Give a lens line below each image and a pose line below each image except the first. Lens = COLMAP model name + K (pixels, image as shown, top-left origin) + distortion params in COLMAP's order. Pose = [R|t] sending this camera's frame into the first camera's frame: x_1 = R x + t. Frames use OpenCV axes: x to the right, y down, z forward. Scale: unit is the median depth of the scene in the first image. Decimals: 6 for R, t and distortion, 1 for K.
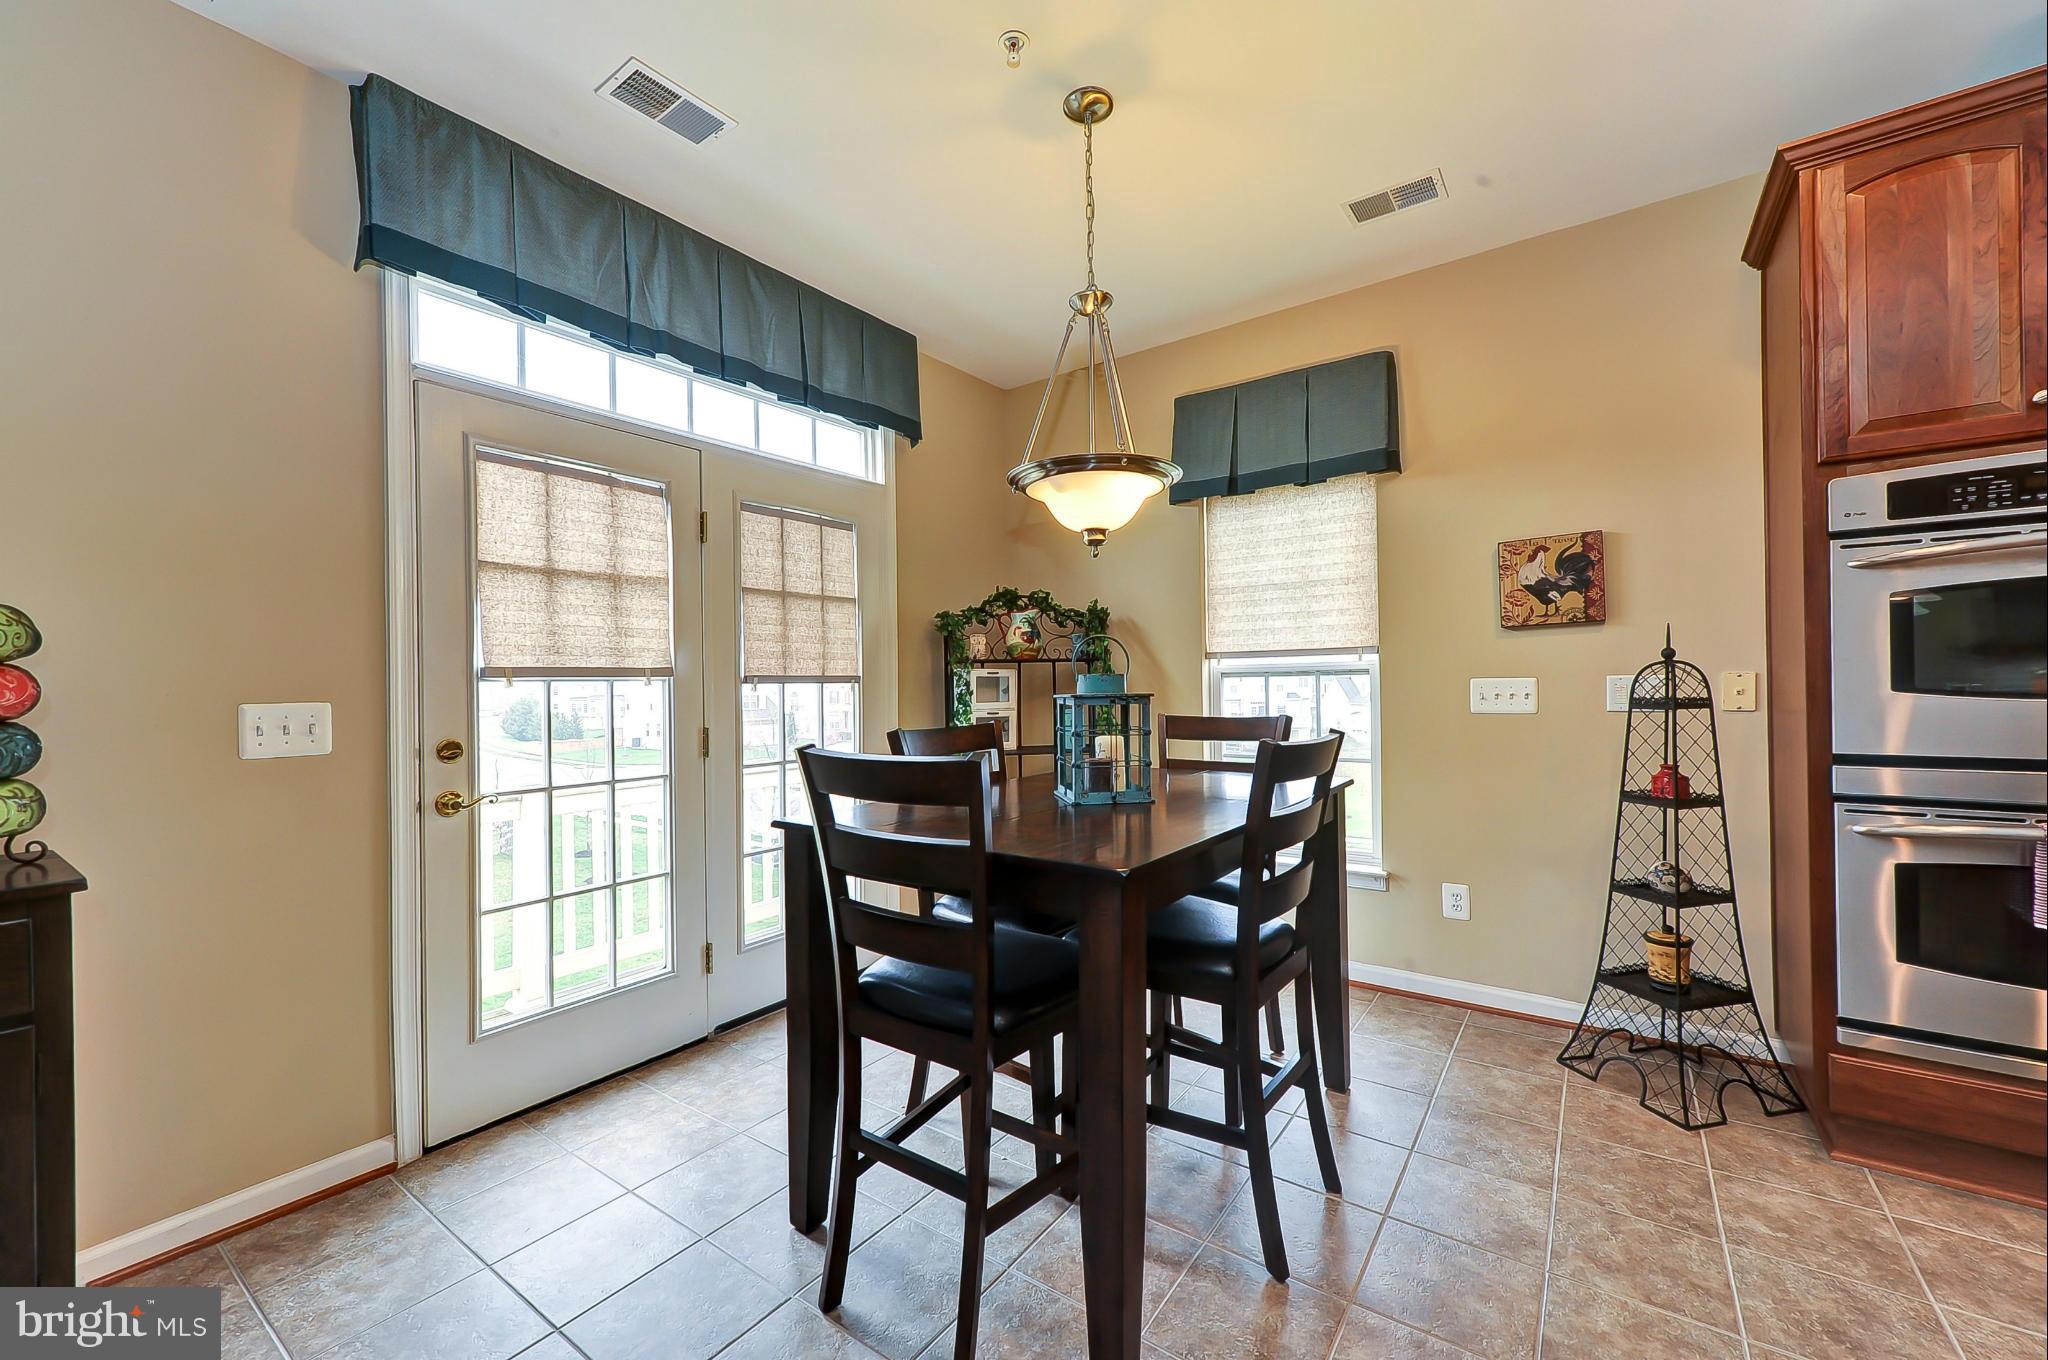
lens RADIAL K [[810.4, 0, 1038.1], [0, 810.4, 682.9], [0, 0, 1]] dist [0.004547, -0.000390]
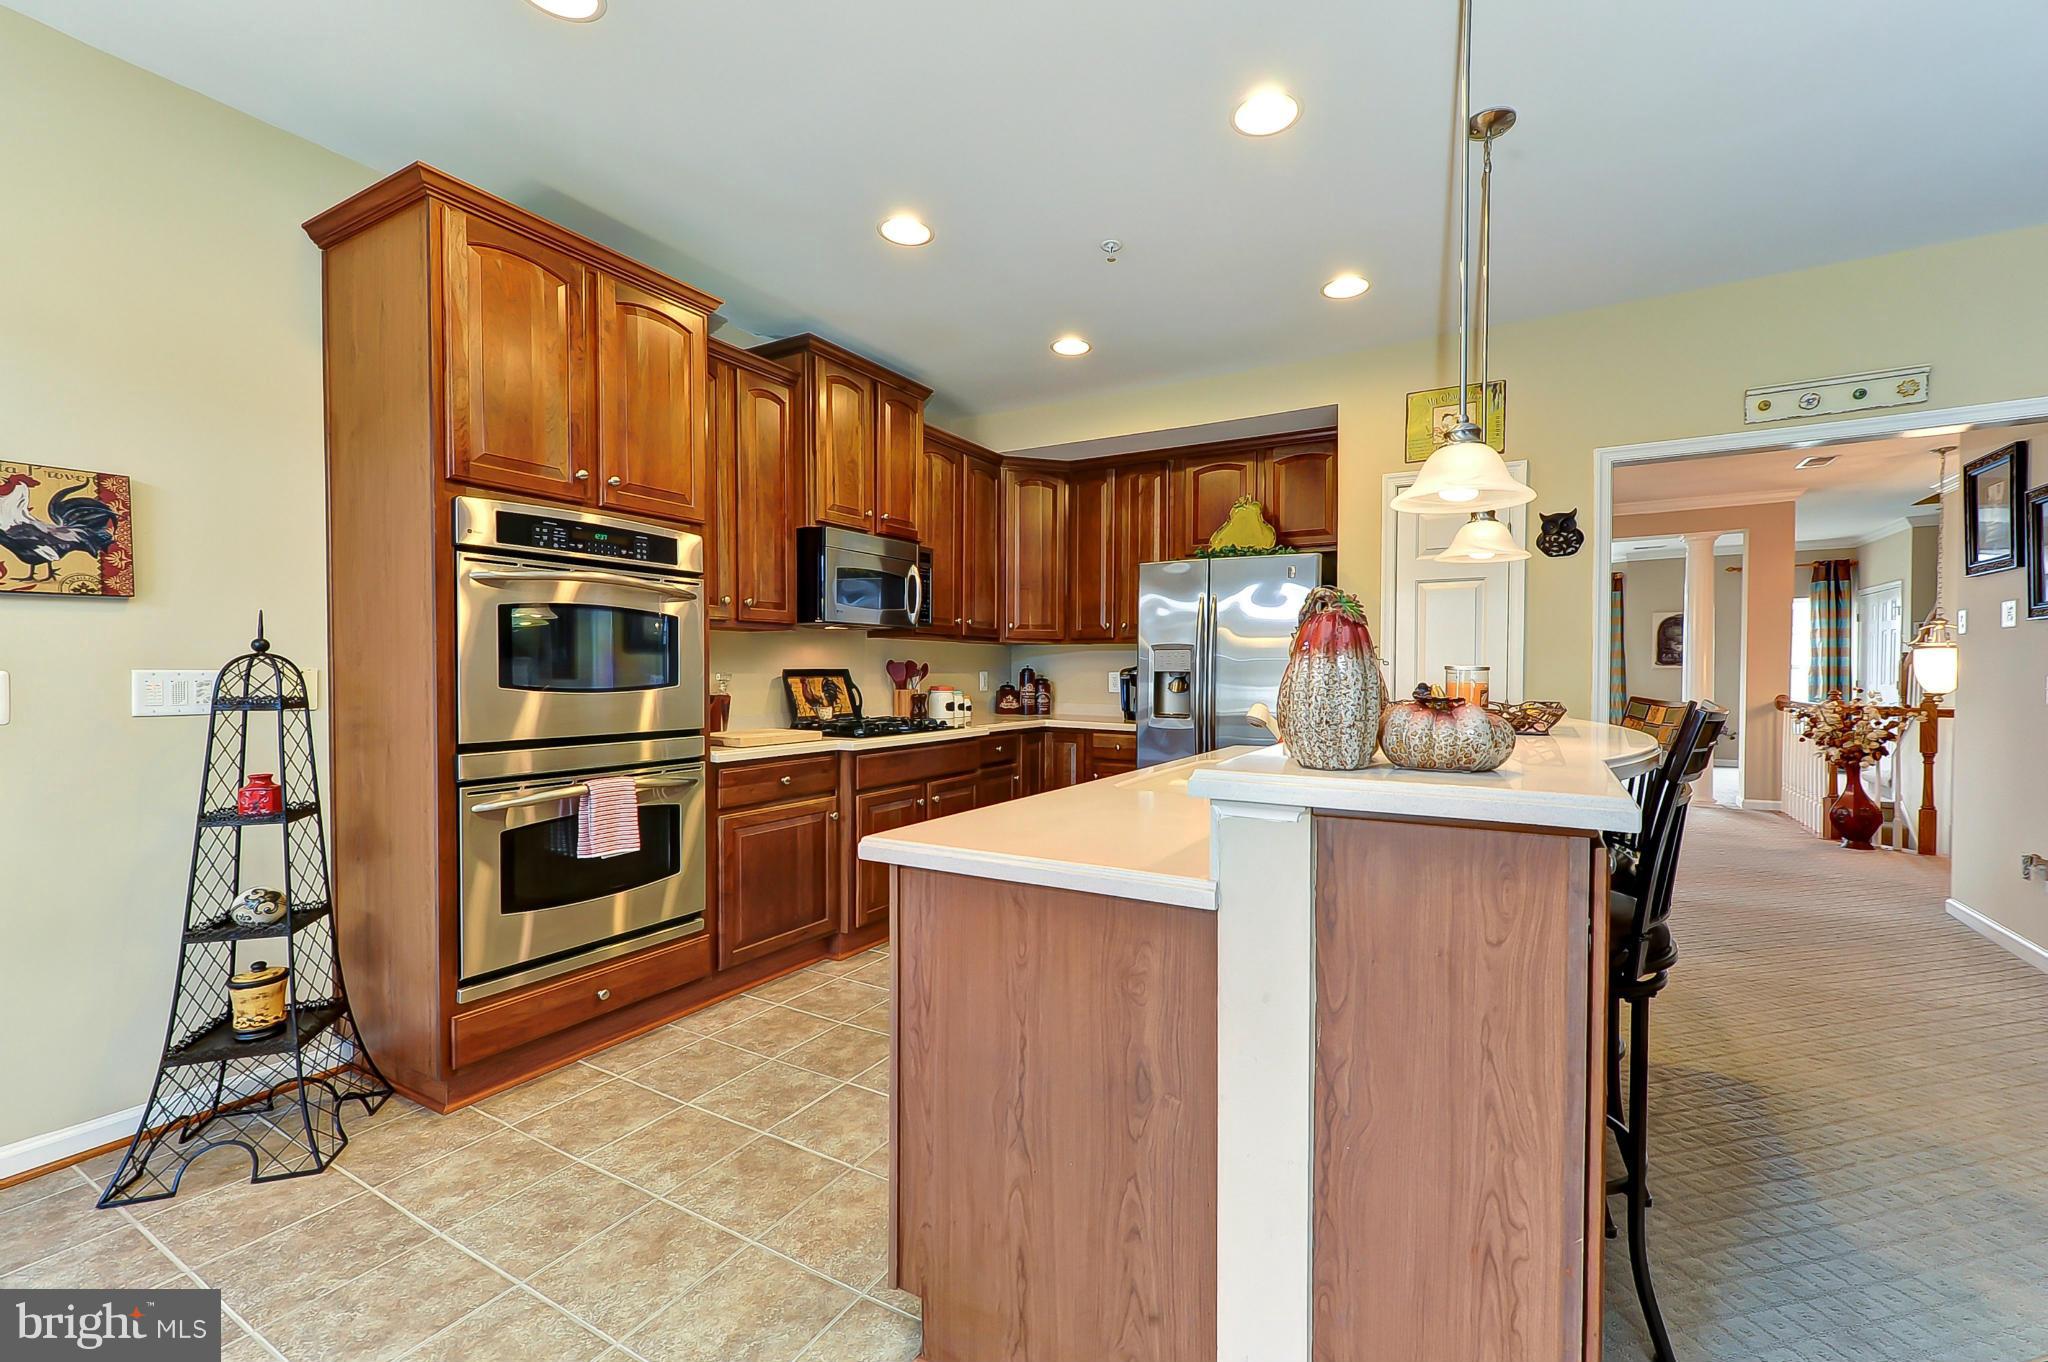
lens RADIAL K [[841.9, 0, 1053.2], [0, 841.9, 686.7], [0, 0, 1]] dist [0.008211, -0.000473]
pose [[-0.104787, -0.001409, 0.994494, -0.201586], [-0.001736, 0.999998, 0.001234, 0.005022], [-0.994493, -0.001597, -0.104790, 0.254781]]
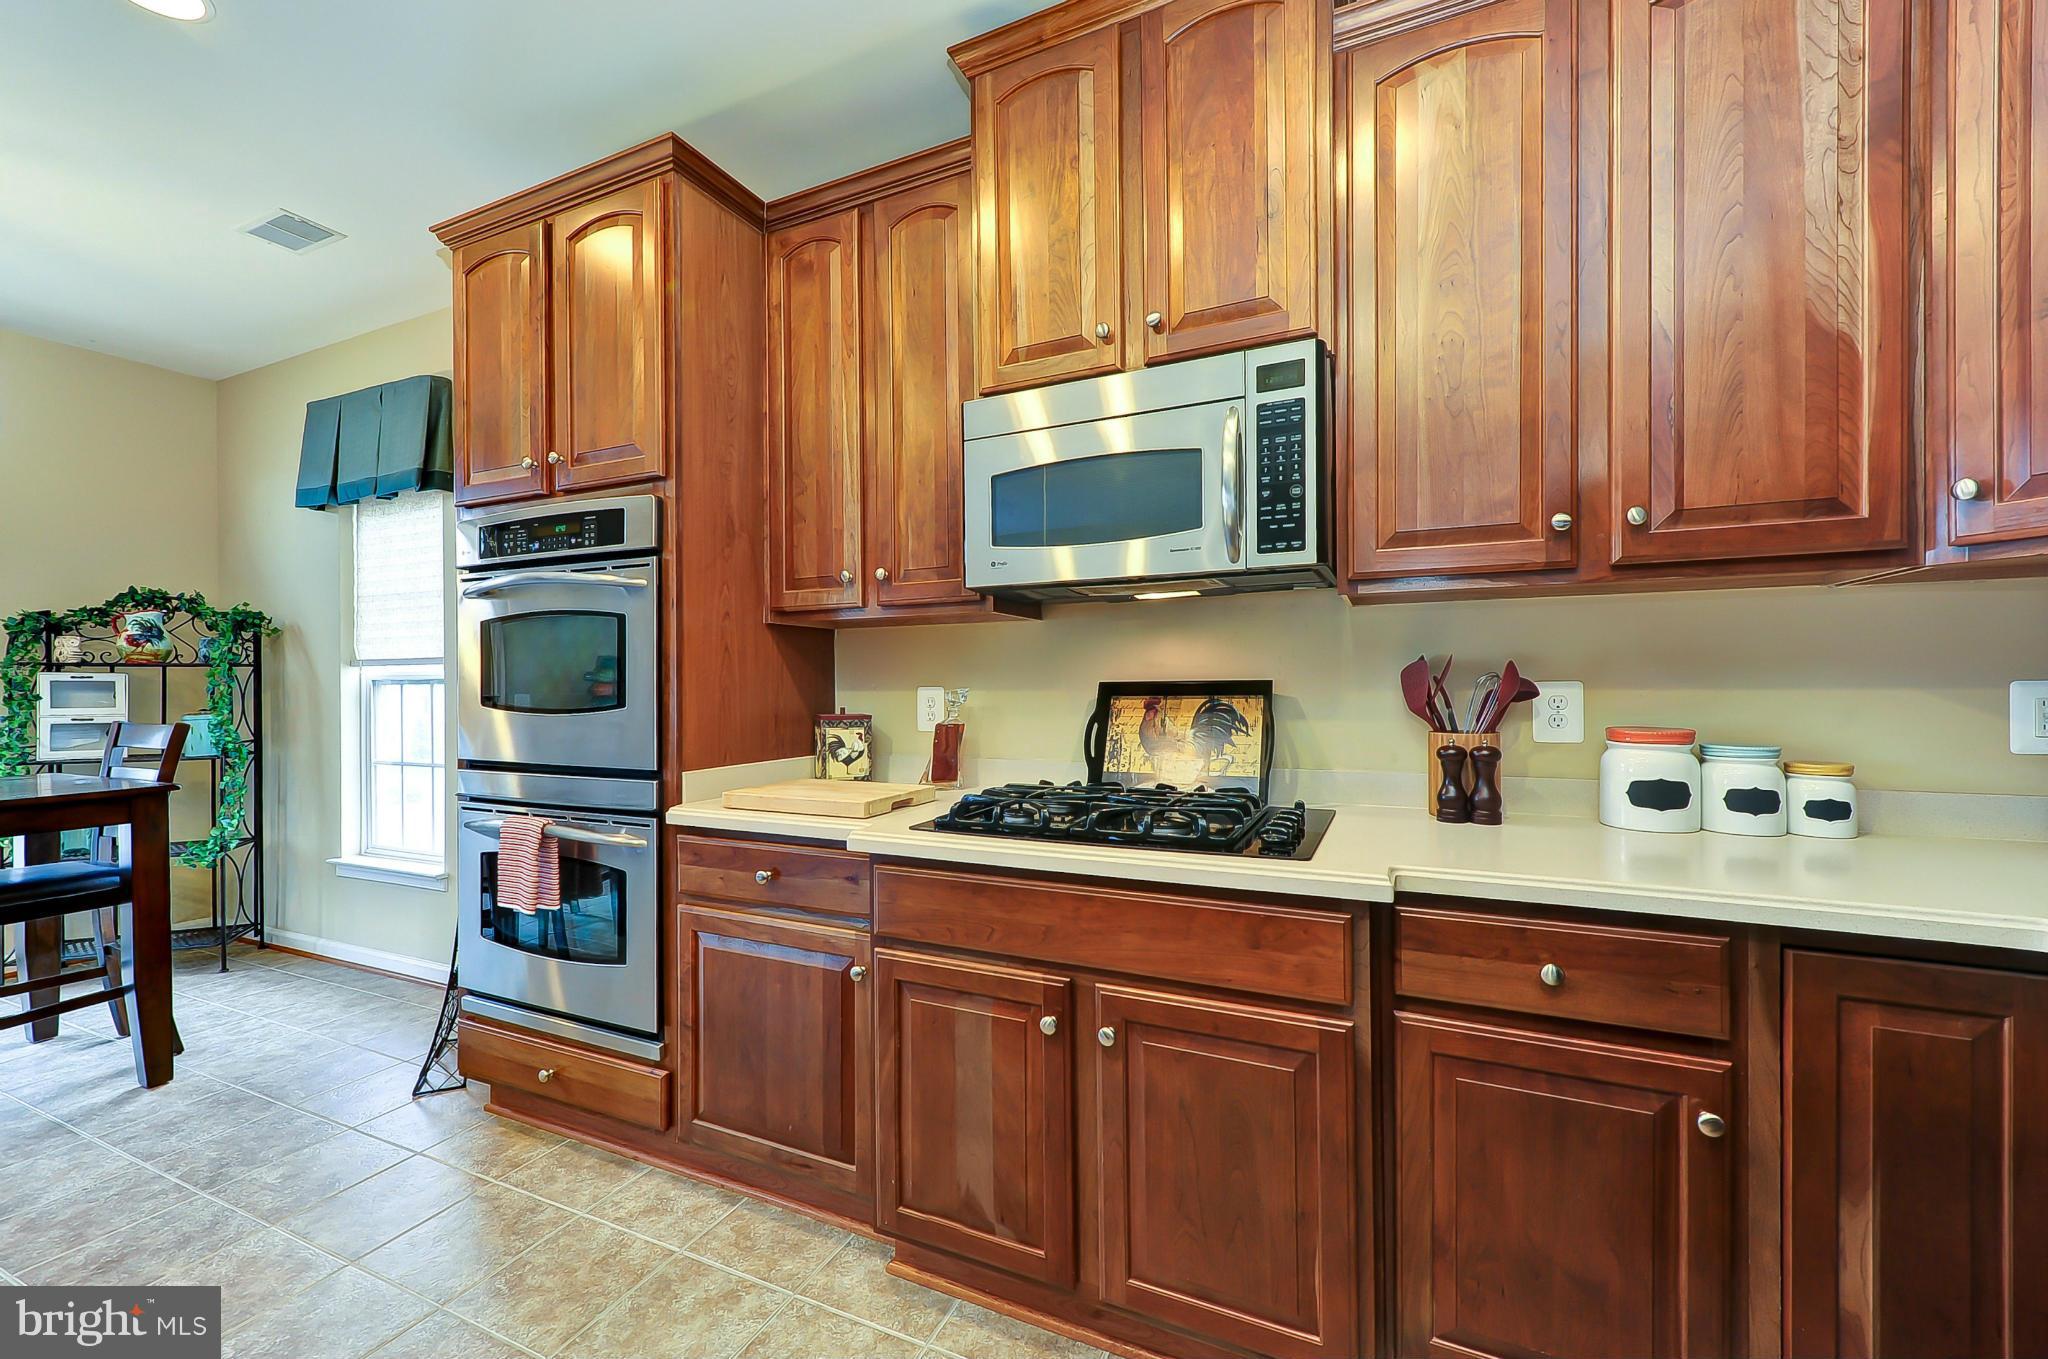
lens RADIAL K [[823.6, 0, 1020.8], [0, 823.6, 688.7], [0, 0, 1]] dist [0.003536, -0.000092]
pose [[0.982091, 0.011691, 0.188044, 1.235257], [-0.012211, 0.999924, 0.001606, -0.019820], [-0.188011, -0.003873, 0.982159, -0.238168]]
